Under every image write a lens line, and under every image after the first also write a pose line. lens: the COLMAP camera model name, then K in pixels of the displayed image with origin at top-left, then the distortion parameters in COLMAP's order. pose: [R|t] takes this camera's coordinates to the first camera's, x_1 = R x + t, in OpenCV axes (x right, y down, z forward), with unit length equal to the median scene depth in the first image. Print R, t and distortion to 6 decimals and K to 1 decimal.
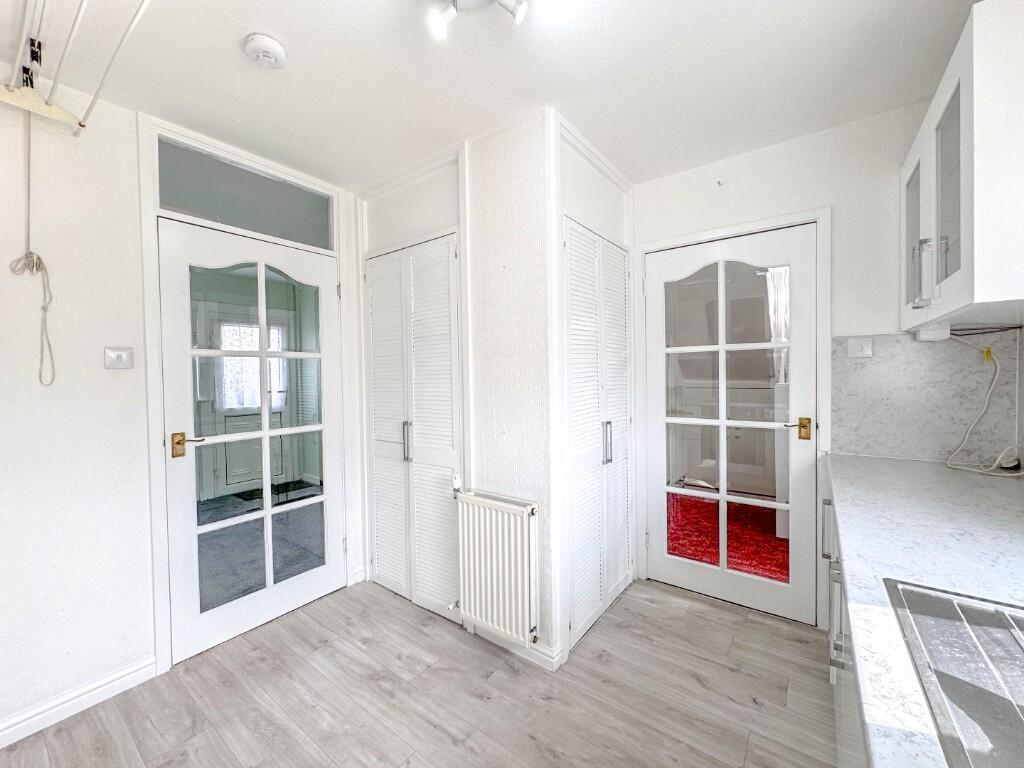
lens RADIAL K [[408.9, 0, 510.6], [0, 408.9, 382.8], [0, 0, 1]] dist [-0.001726, -0.000020]
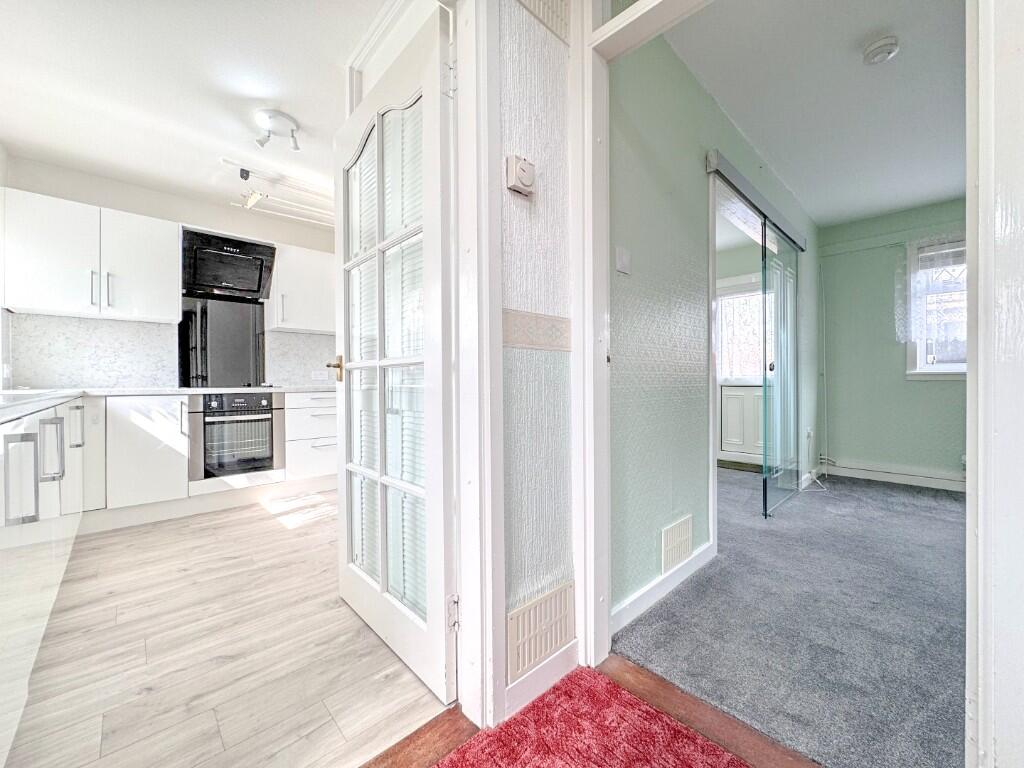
lens RADIAL K [[408.9, 0, 510.6], [0, 408.9, 382.8], [0, 0, 1]] dist [-0.001726, -0.000020]
pose [[-0.172863, 0.020956, -0.984723, 1.073710], [-0.013798, 0.999624, 0.023695, 0.142222], [0.984849, 0.017683, -0.172508, 1.566459]]
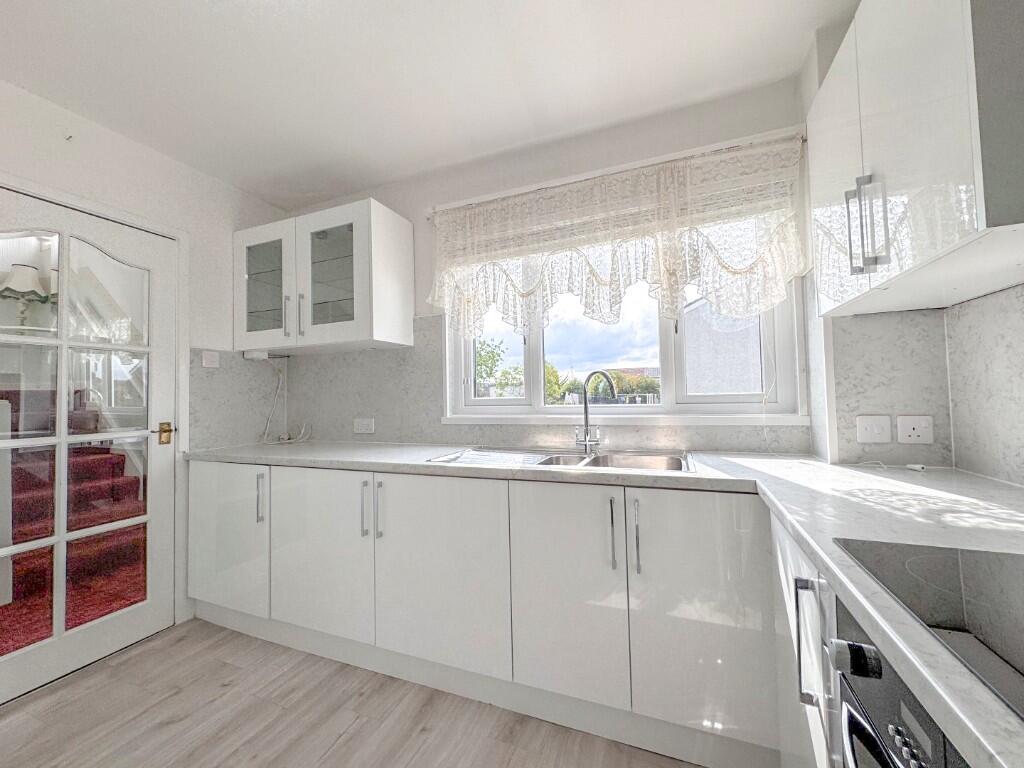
lens RADIAL K [[408.9, 0, 510.6], [0, 408.9, 382.8], [0, 0, 1]] dist [-0.001726, -0.000020]
pose [[-0.248870, 0.052402, 0.967118, -0.544228], [0.045014, 0.998082, -0.042496, 0.076093], [-0.967490, 0.032958, -0.250752, 0.461303]]
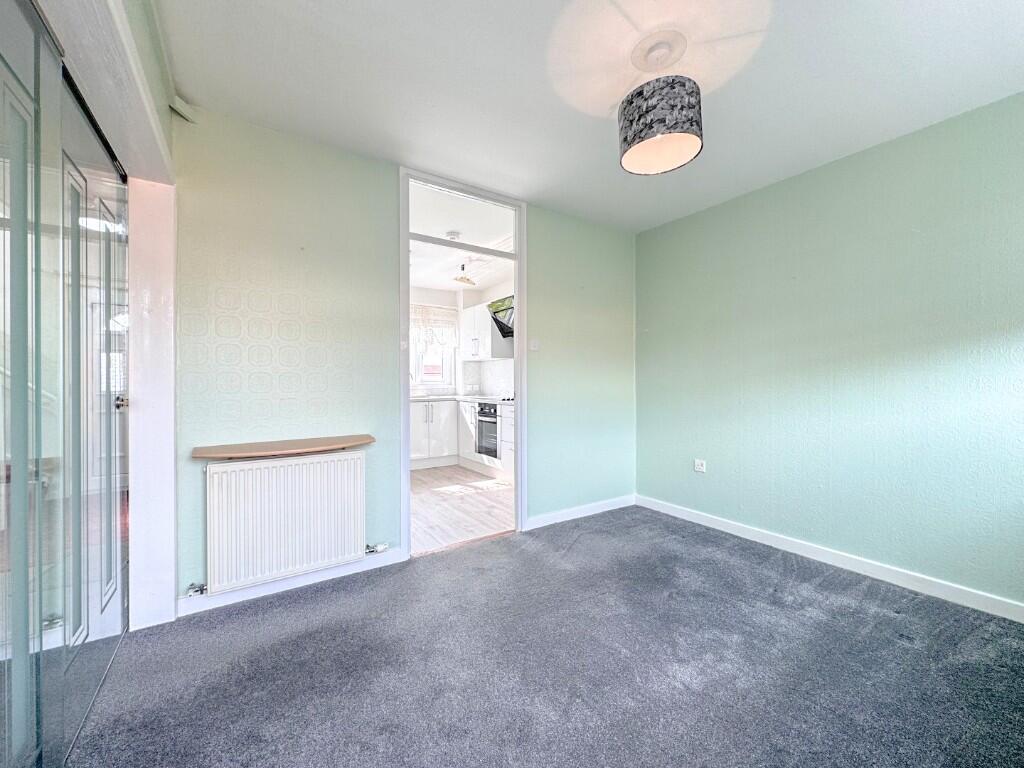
lens RADIAL K [[408.9, 0, 510.6], [0, 408.9, 382.8], [0, 0, 1]] dist [-0.001726, -0.000020]
pose [[-0.939719, 0.014606, 0.341636, -1.387099], [0.022650, 0.999552, 0.019567, 0.064468], [-0.341197, 0.026125, -0.939629, 2.548055]]
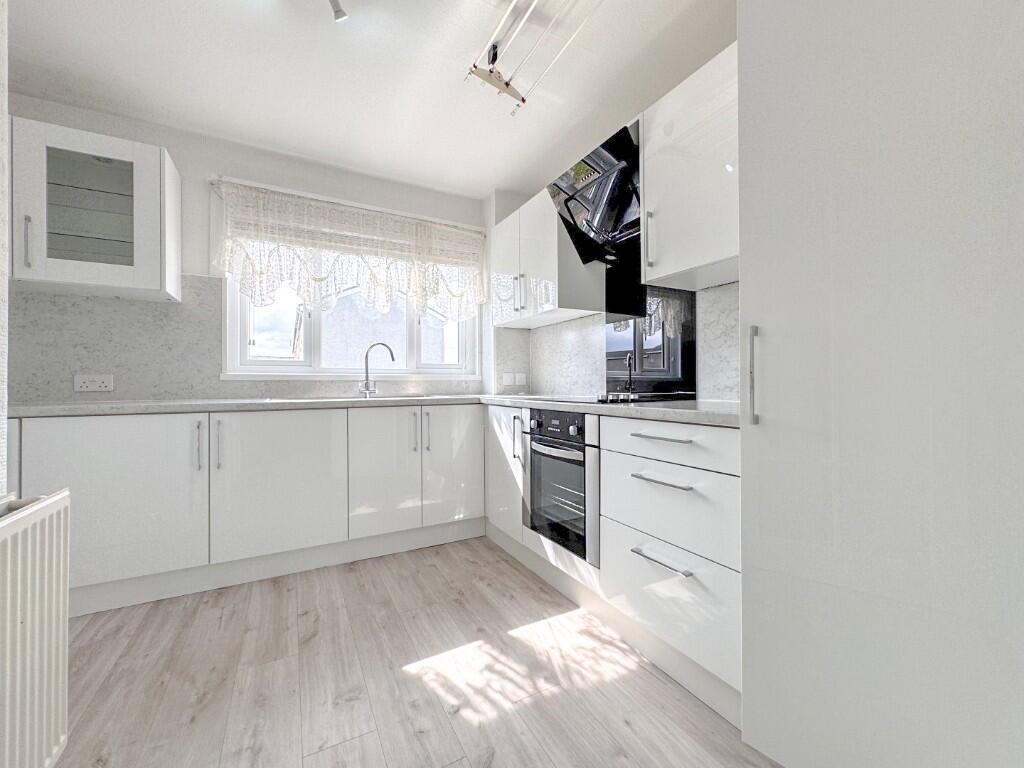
lens RADIAL K [[408.9, 0, 510.6], [0, 408.9, 382.8], [0, 0, 1]] dist [-0.001726, -0.000020]
pose [[-0.907472, 0.020523, 0.419611, -0.697551], [0.026042, 0.999633, 0.007427, 0.160996], [-0.419305, 0.017668, -0.907674, 1.157524]]
